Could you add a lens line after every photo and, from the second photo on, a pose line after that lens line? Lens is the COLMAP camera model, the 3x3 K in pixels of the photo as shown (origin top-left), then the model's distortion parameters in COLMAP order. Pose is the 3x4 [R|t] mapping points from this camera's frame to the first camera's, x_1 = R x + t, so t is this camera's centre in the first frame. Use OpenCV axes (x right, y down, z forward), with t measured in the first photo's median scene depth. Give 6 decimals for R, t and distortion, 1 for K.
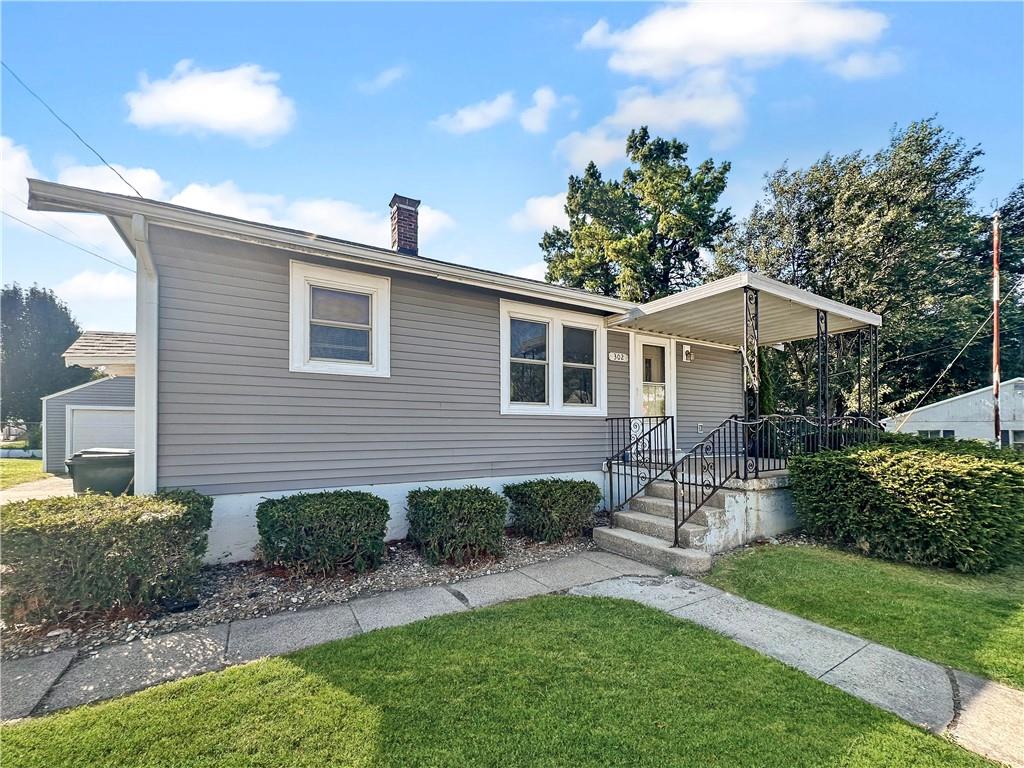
lens RADIAL K [[420.4, 0, 519.1], [0, 420.4, 427.5], [0, 0, 1]] dist [-0.005856, 0.000529]
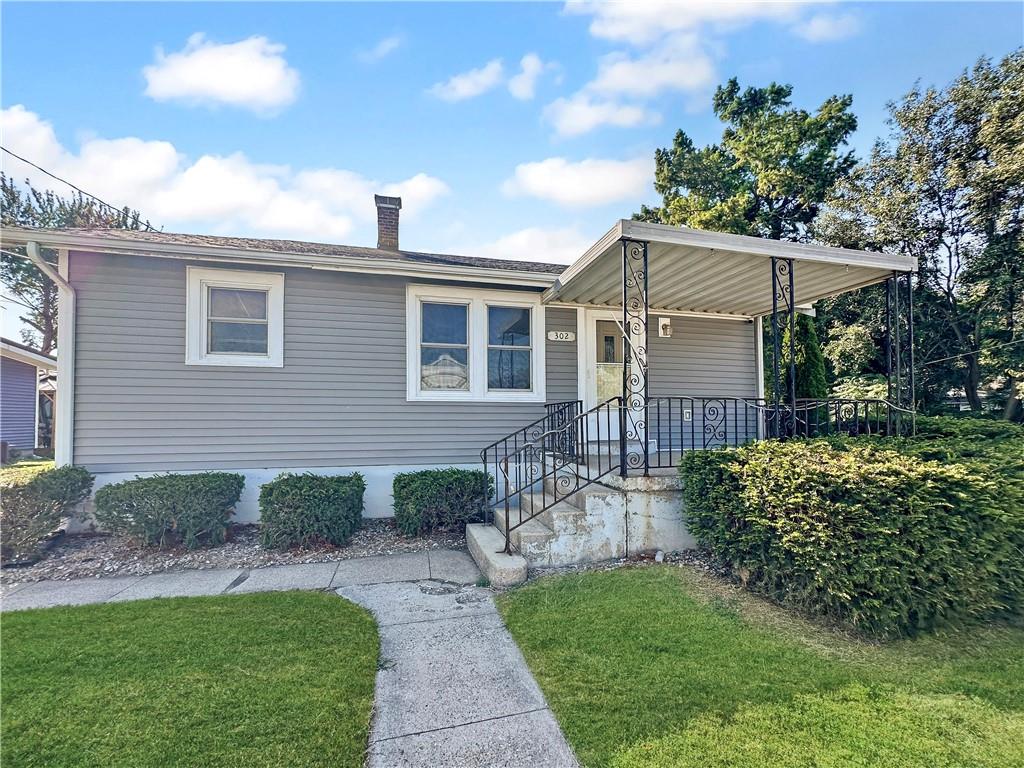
lens RADIAL K [[420.4, 0, 511.4], [0, 420.4, 411.7], [0, 0, 1]] dist [-0.005856, 0.000529]
pose [[0.957897, -0.006655, -0.287035, 0.496151], [0.002350, 0.999880, -0.015339, 0.008948], [0.287103, 0.014018, 0.957797, 0.143839]]
